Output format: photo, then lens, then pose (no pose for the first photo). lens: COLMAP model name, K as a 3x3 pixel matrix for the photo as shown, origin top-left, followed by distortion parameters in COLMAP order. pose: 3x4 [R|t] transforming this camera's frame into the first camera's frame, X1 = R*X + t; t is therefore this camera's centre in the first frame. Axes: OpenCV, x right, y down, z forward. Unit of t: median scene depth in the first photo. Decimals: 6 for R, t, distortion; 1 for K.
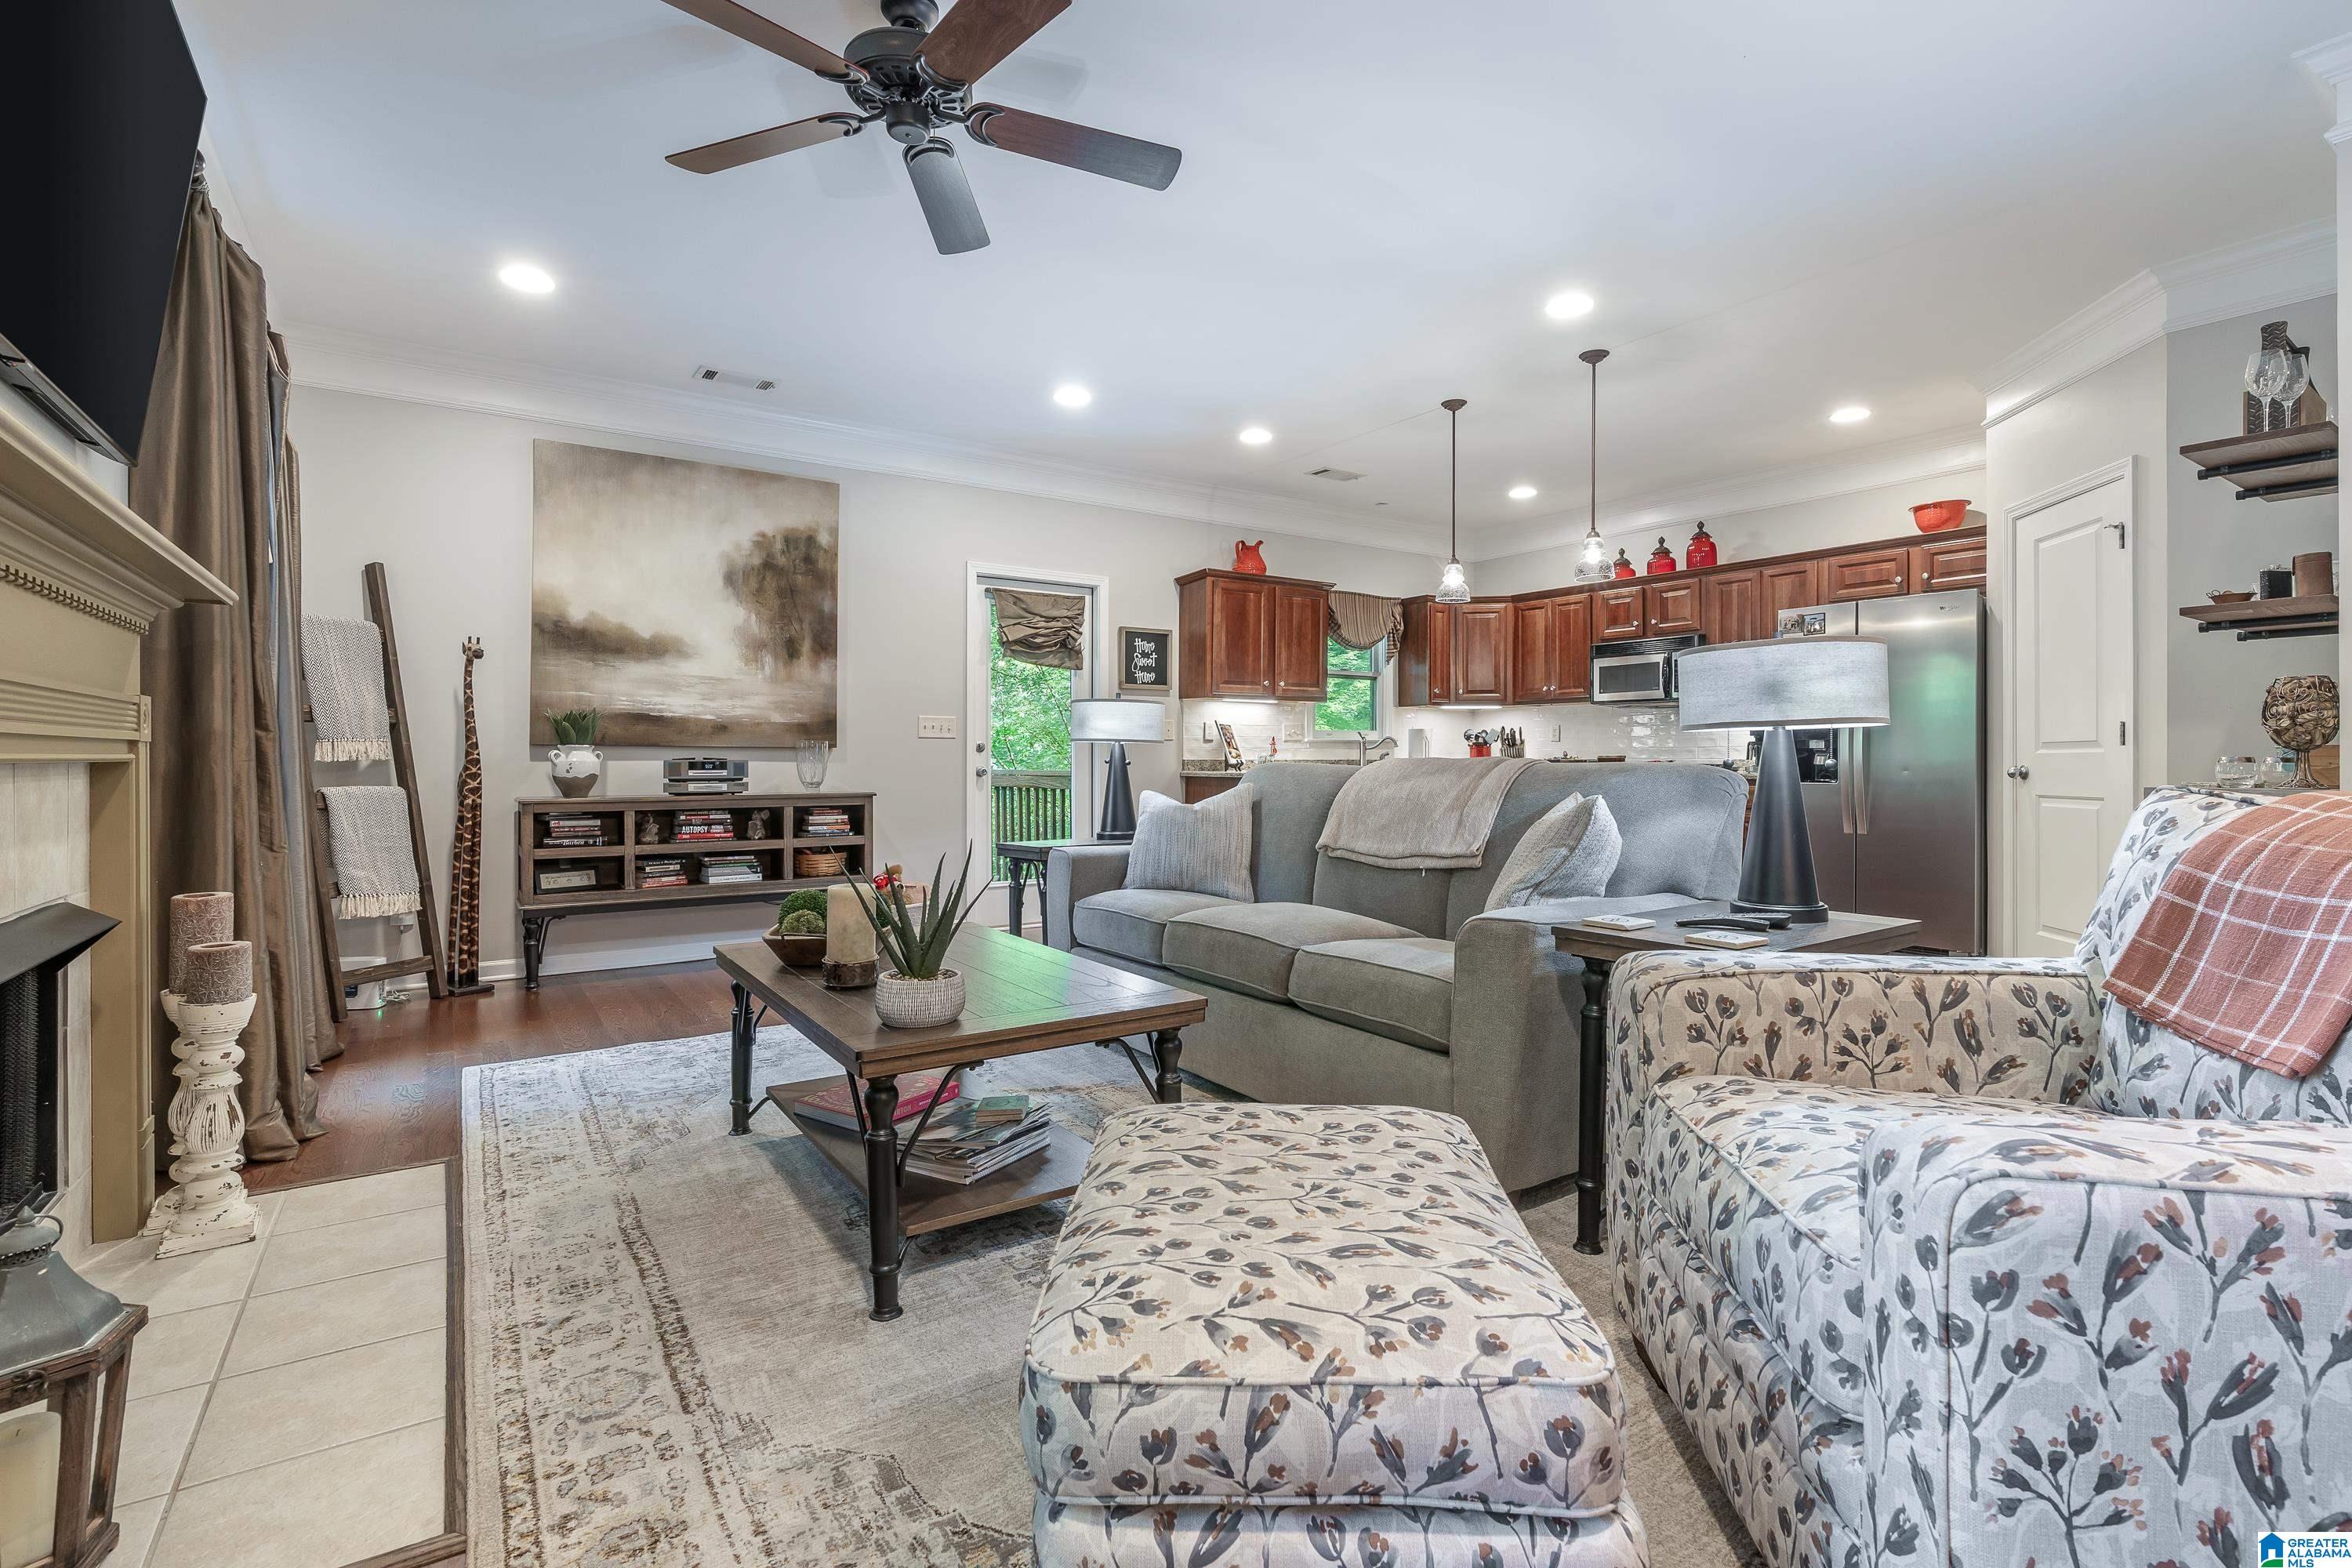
lens RADIAL K [[1085.3, 0, 1185.4], [0, 1085.3, 761.5], [0, 0, 1]] dist [-0.004306, -0.000414]
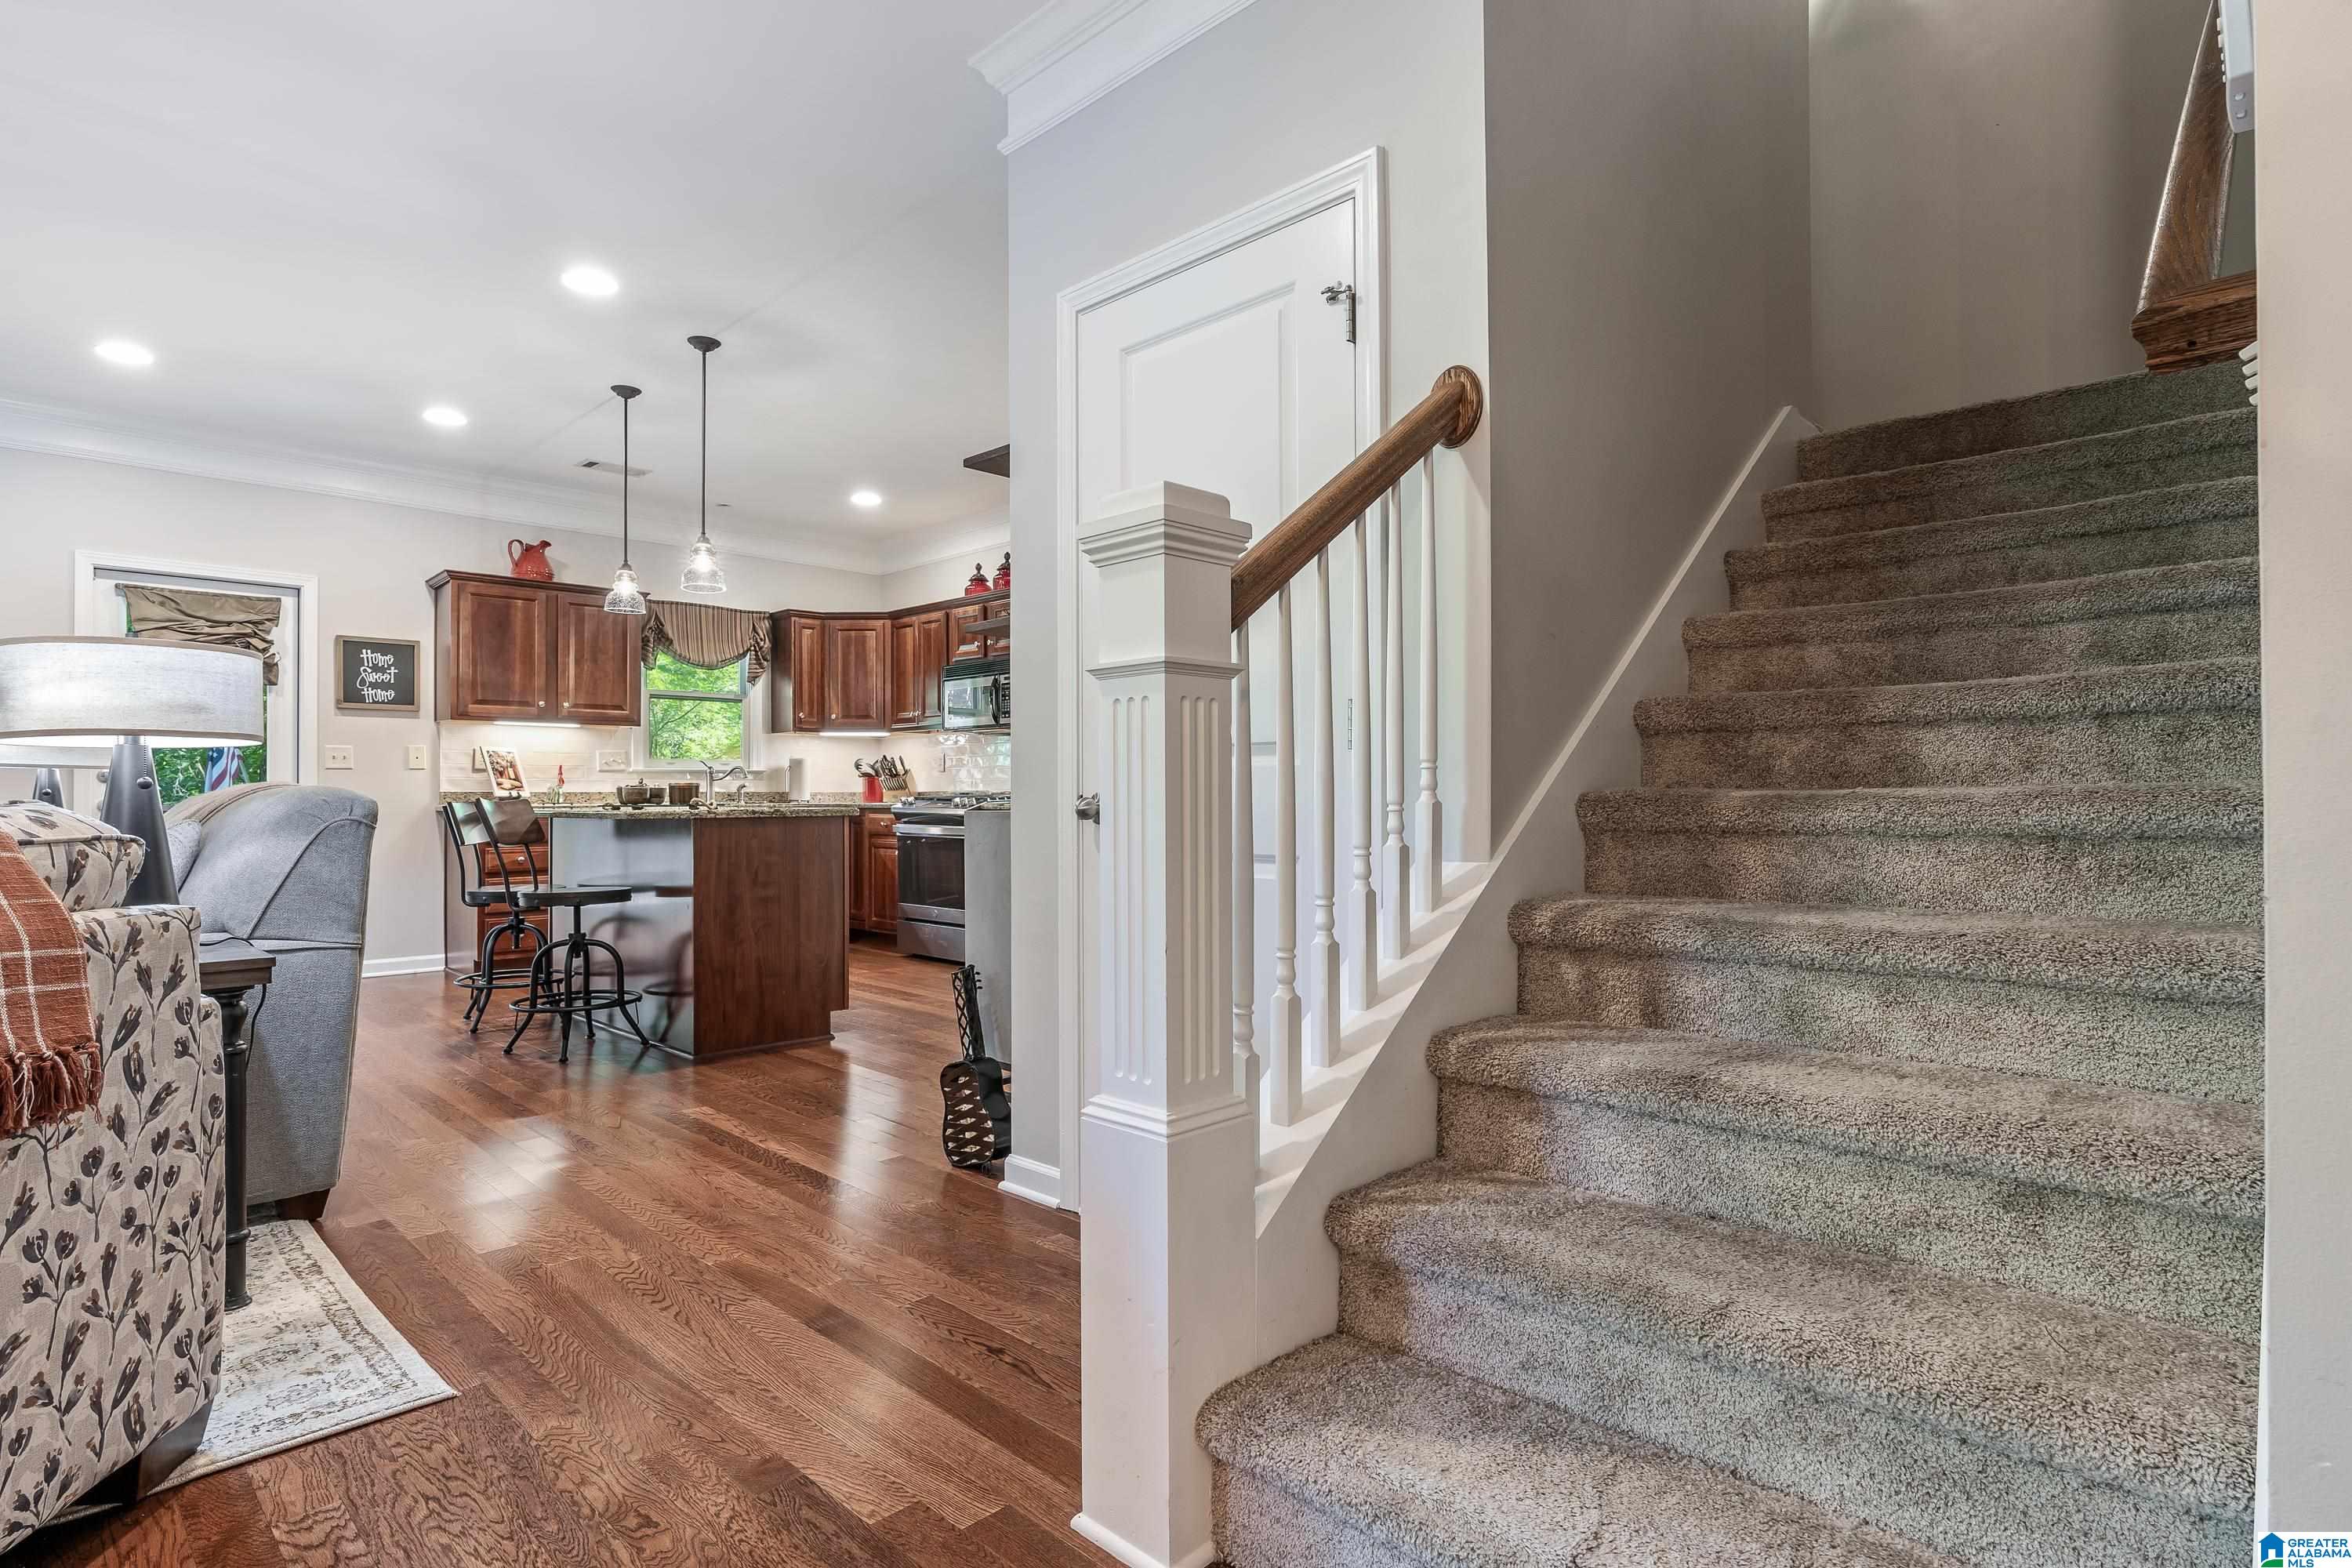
lens RADIAL K [[1205.3, 0, 1170.1], [0, 1205.3, 791.0], [0, 0, 1]] dist [0.002076, 0.000445]
pose [[0.982027, -0.003331, 0.188709, 0.387065], [0.005120, 0.999946, -0.008992, 0.009163], [-0.188669, 0.009797, 0.981992, -0.045994]]
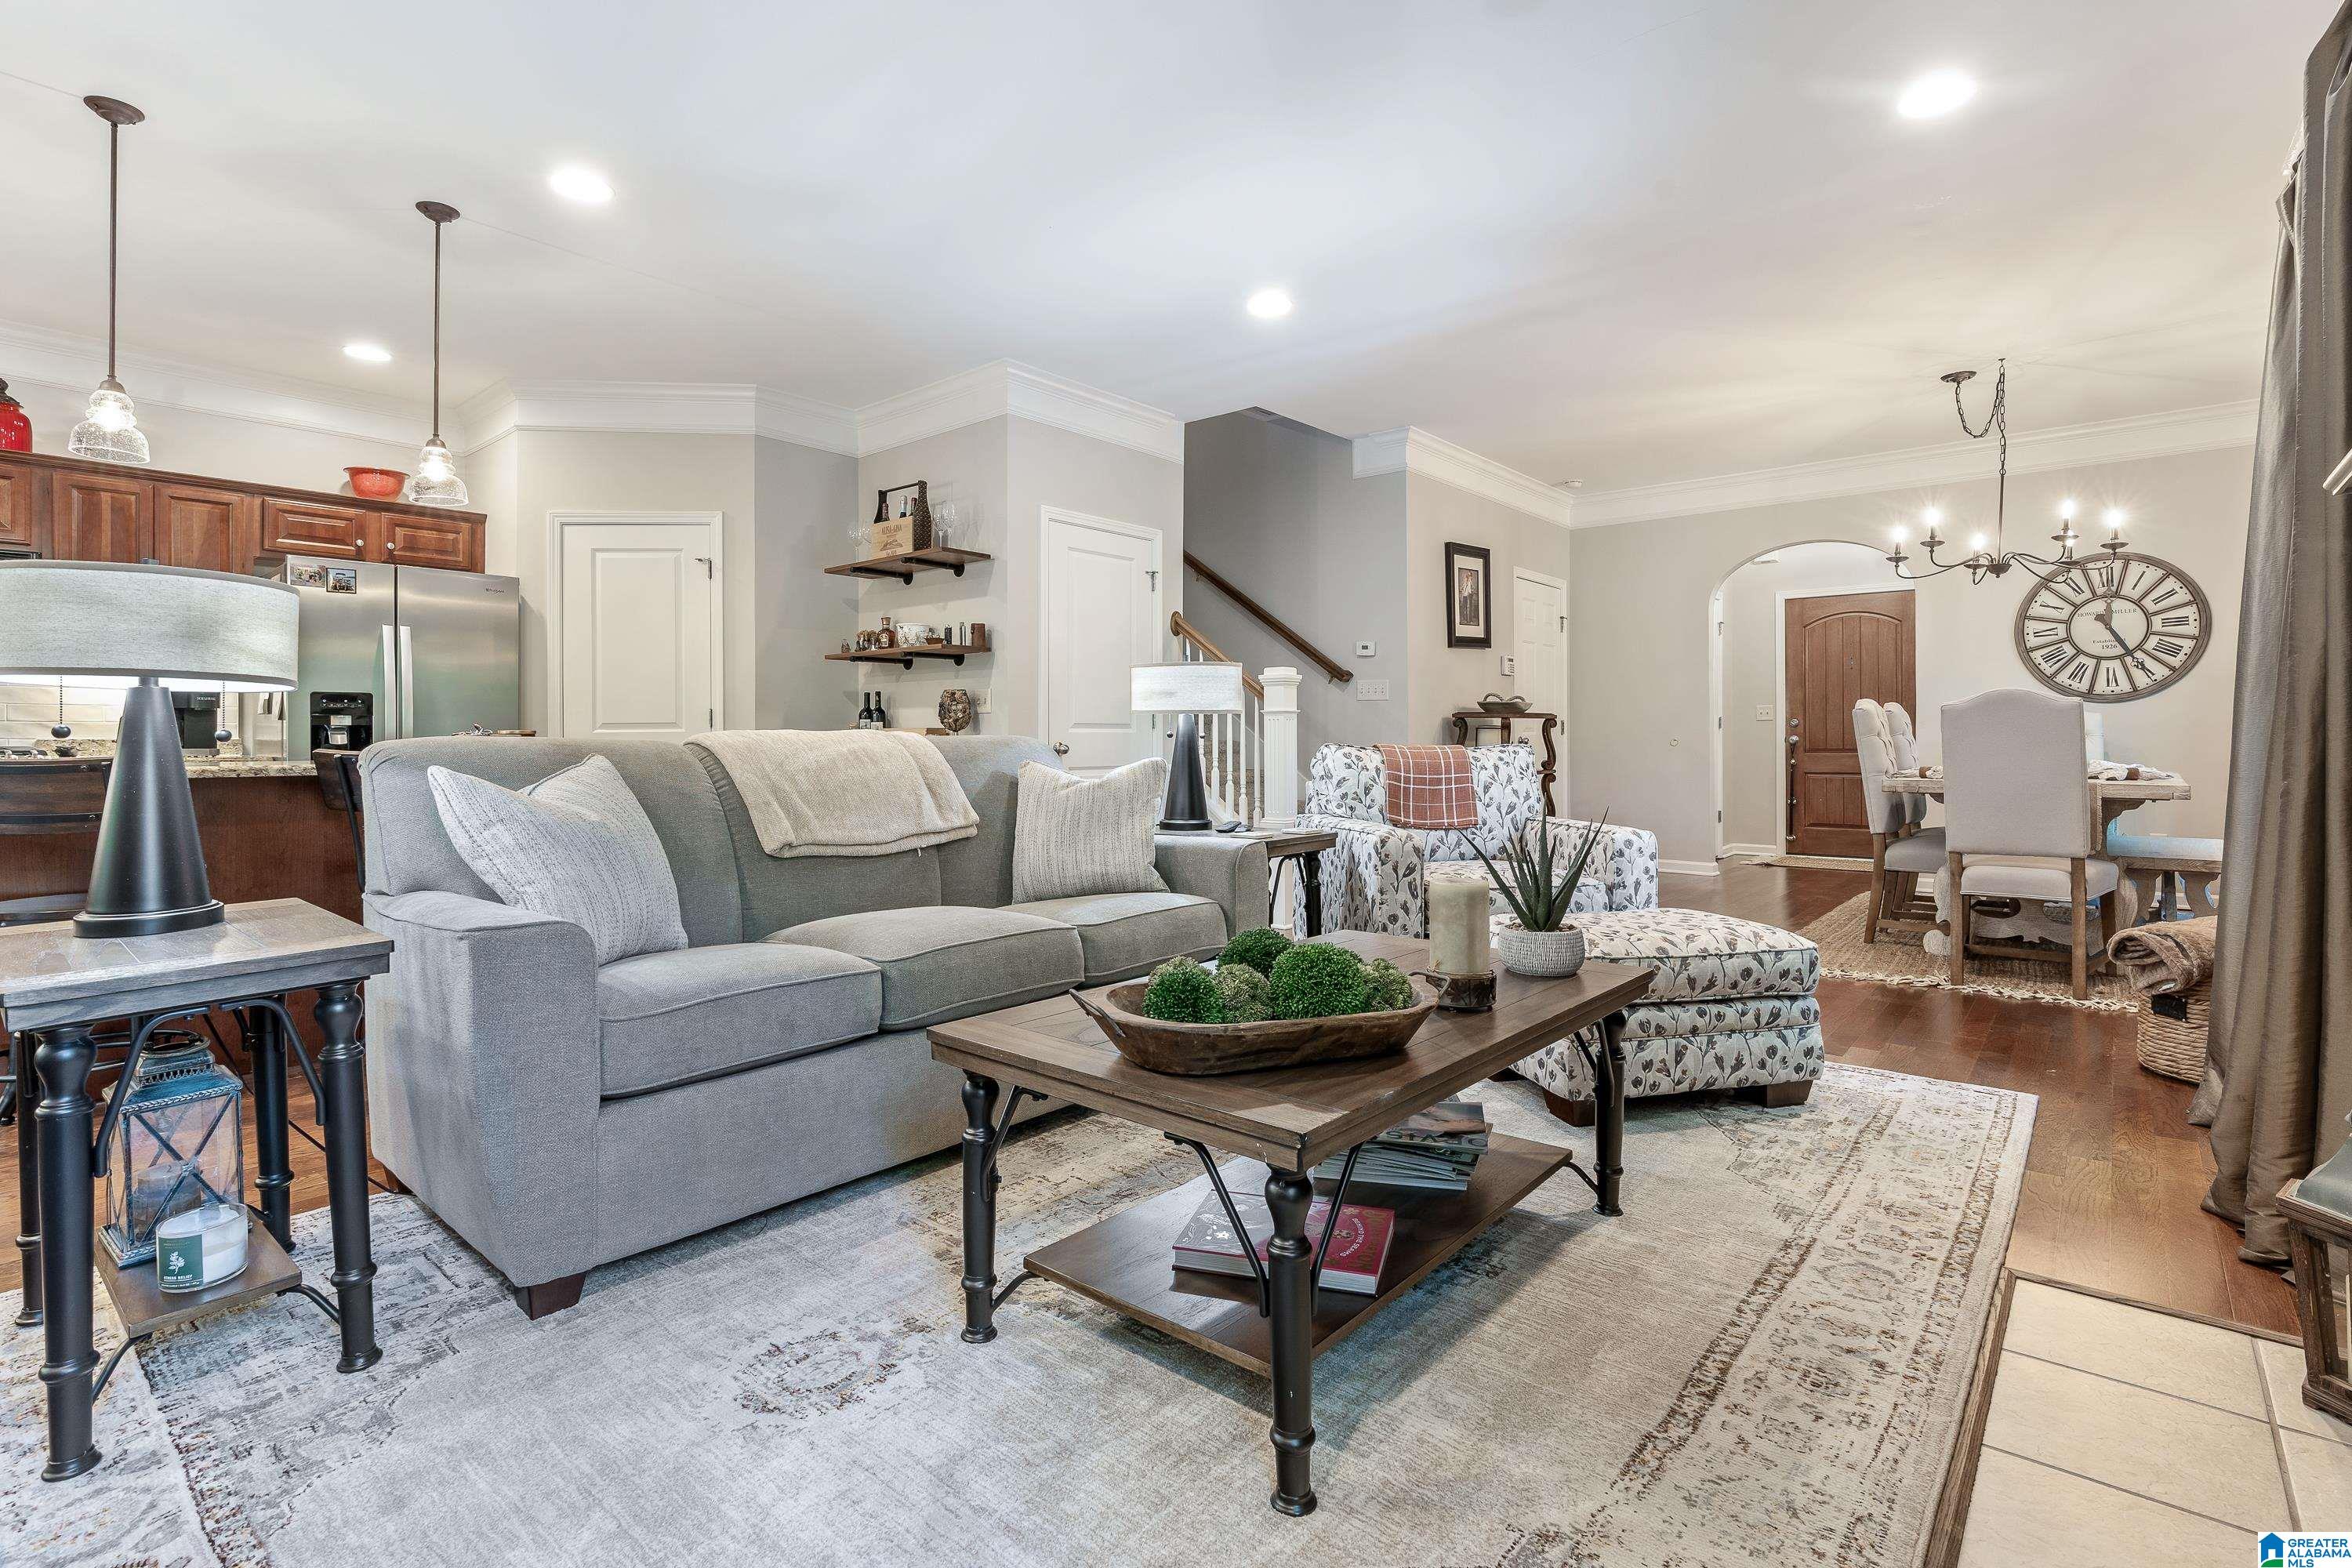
lens RADIAL K [[1099.6, 0, 1173.1], [0, 1099.6, 734.1], [0, 0, 1]] dist [-0.006796, 0.000774]
pose [[-0.256551, 0.007520, 0.966501, -0.347010], [0.005353, 0.999965, -0.006359, 0.003357], [-0.966516, 0.003543, -0.256582, 0.471174]]
